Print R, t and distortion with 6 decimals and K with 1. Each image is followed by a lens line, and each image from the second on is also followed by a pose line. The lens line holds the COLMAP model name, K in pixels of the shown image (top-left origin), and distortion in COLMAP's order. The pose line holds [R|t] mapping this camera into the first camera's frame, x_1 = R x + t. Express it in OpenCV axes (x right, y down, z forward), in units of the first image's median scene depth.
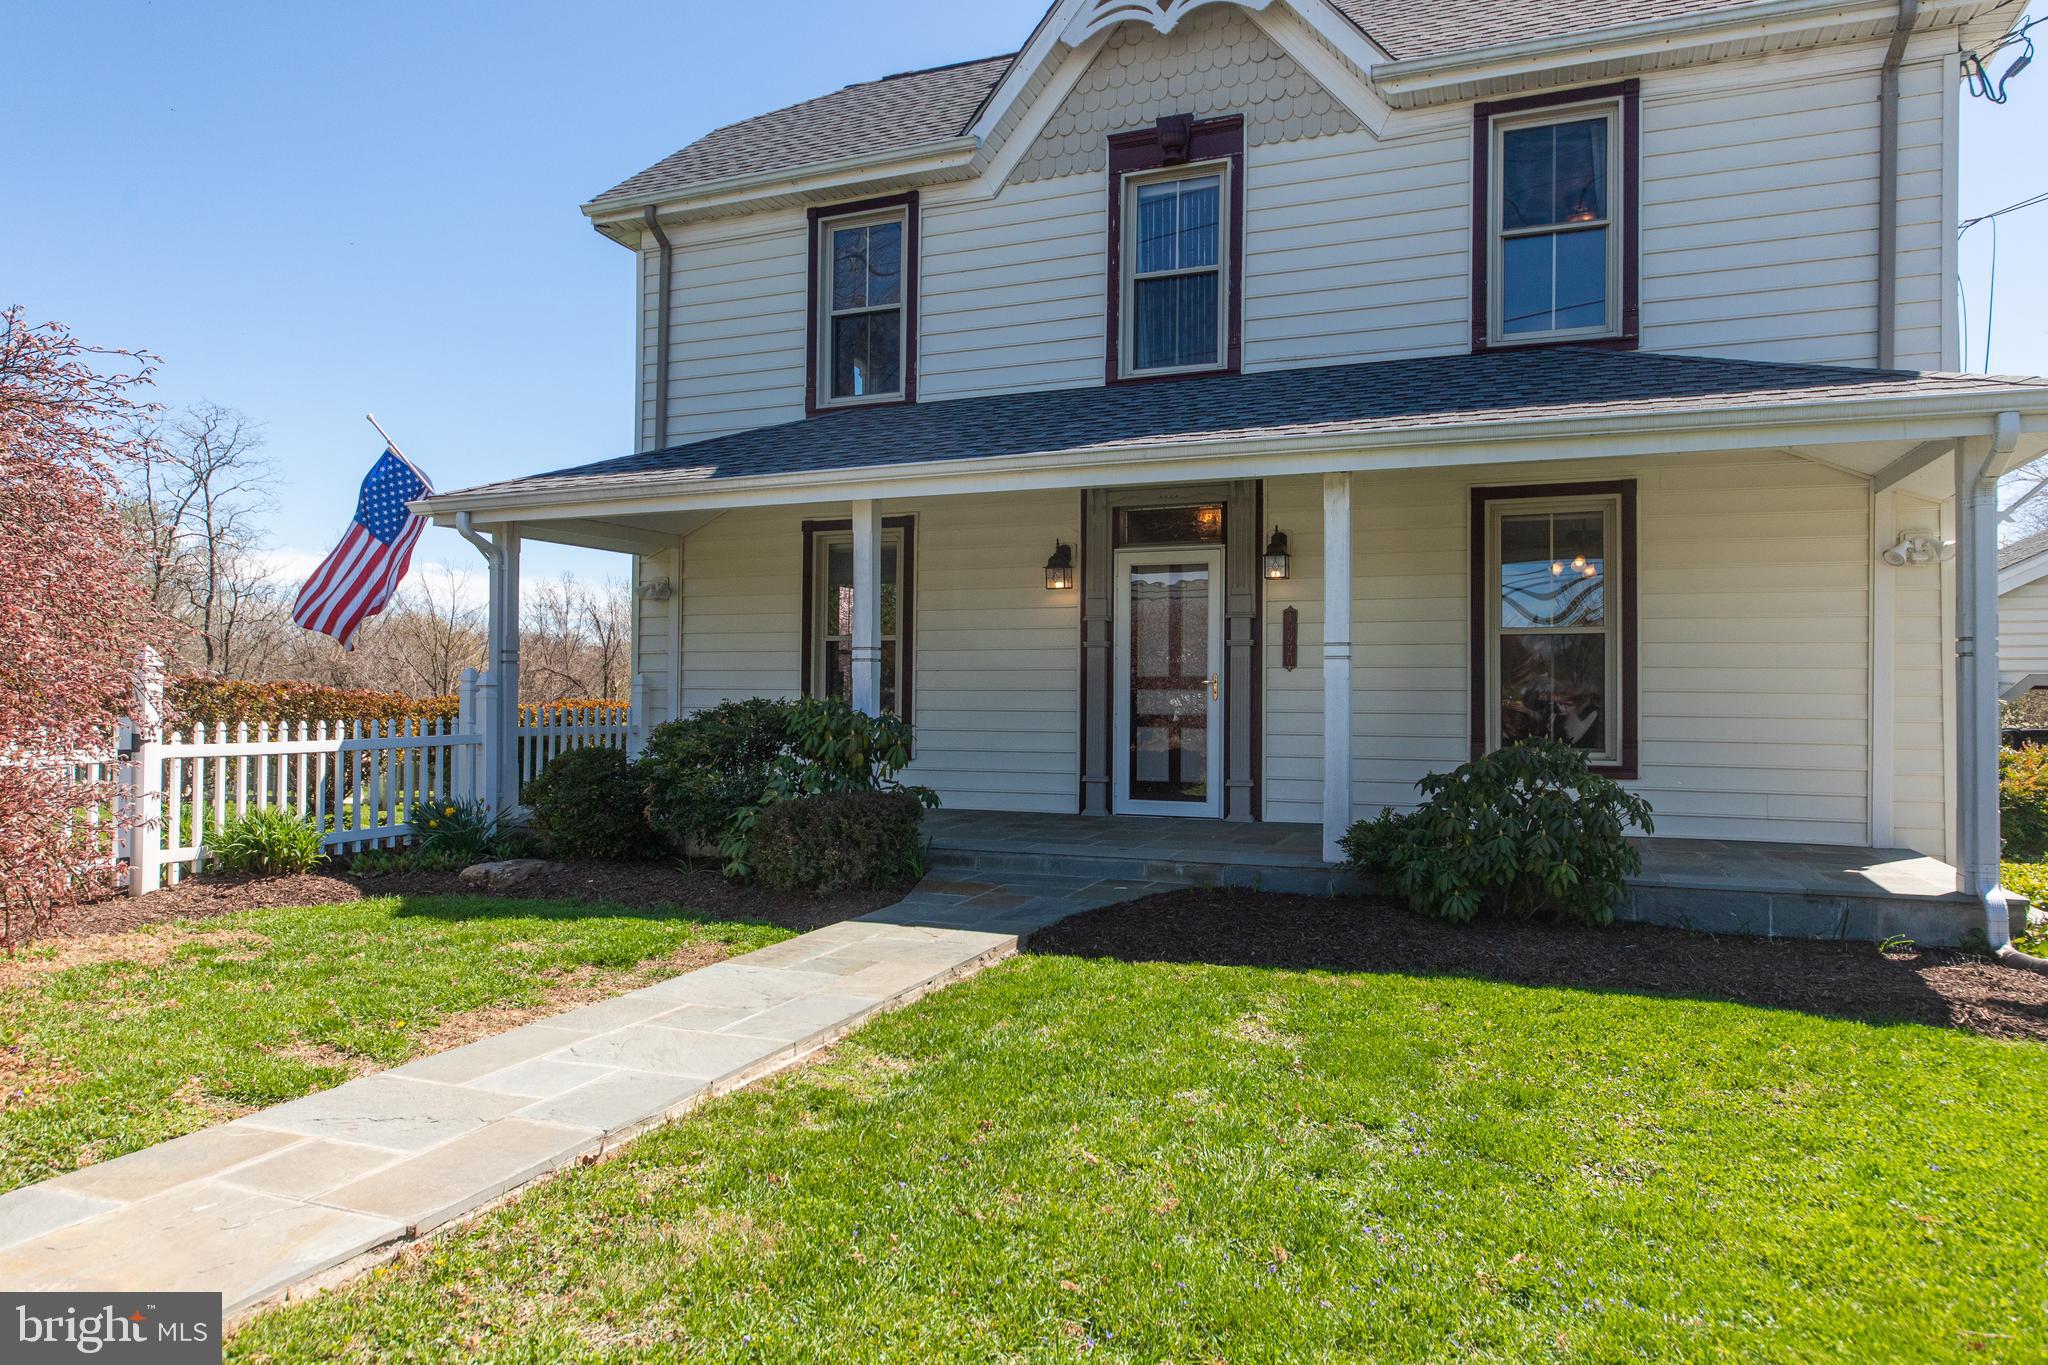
lens RADIAL K [[1088.0, 0, 1019.4], [0, 1088.0, 688.9], [0, 0, 1]] dist [0.001103, 0.018097]
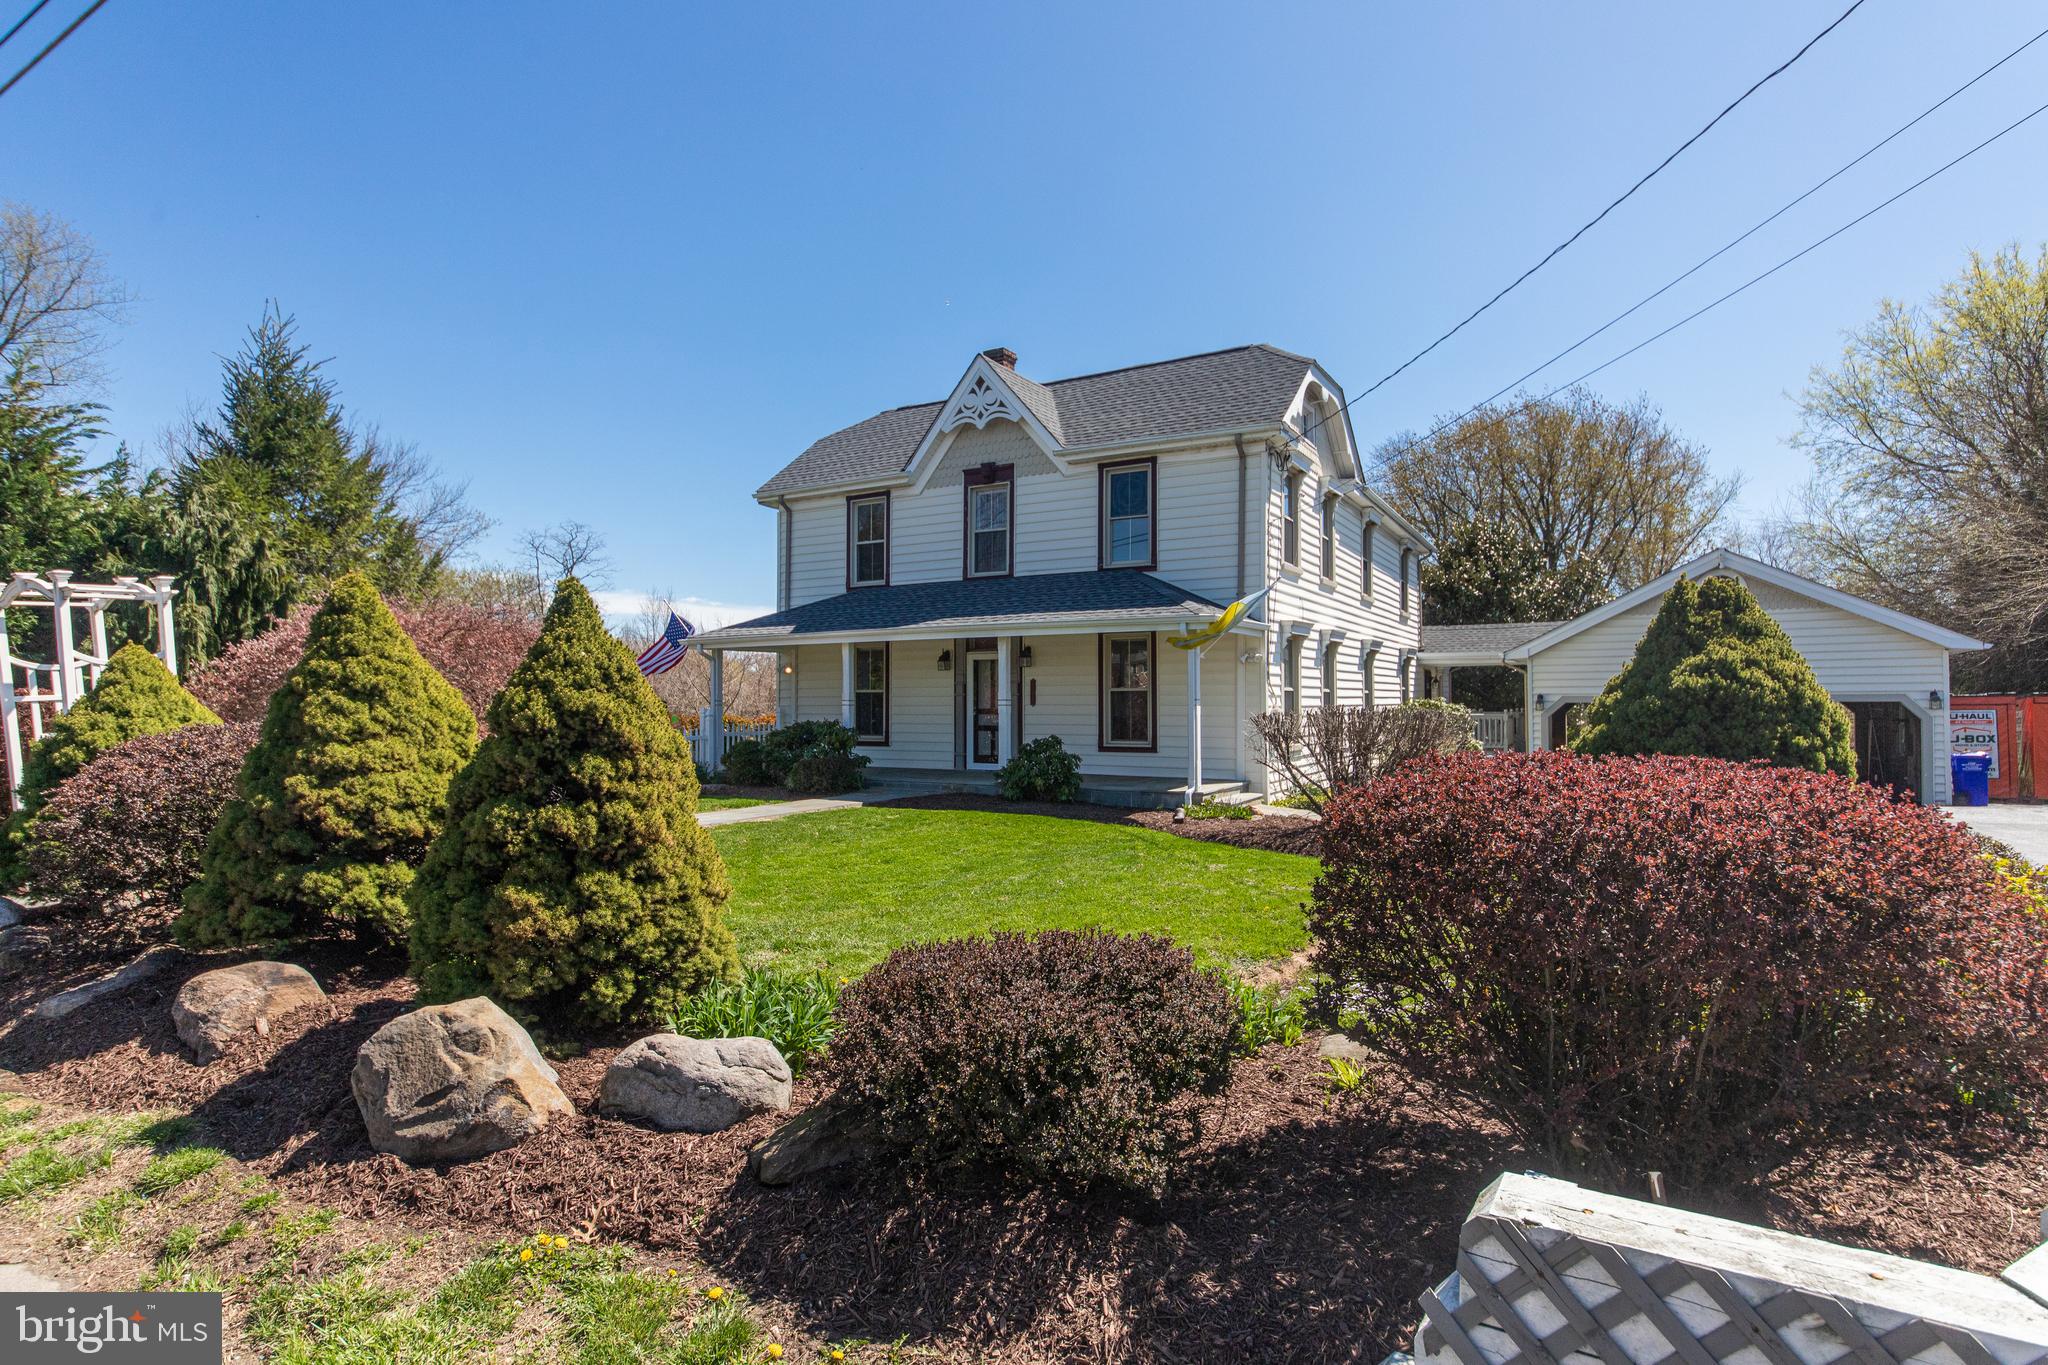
lens RADIAL K [[984.6, 0, 1037.4], [0, 984.6, 686.9], [0, 0, 1]] dist [0.048922, -0.037995]
pose [[0.983271, -0.012938, -0.181688, 0.603849], [0.012054, 0.999910, -0.005970, -0.043225], [0.181749, 0.003680, 0.983338, -0.991236]]
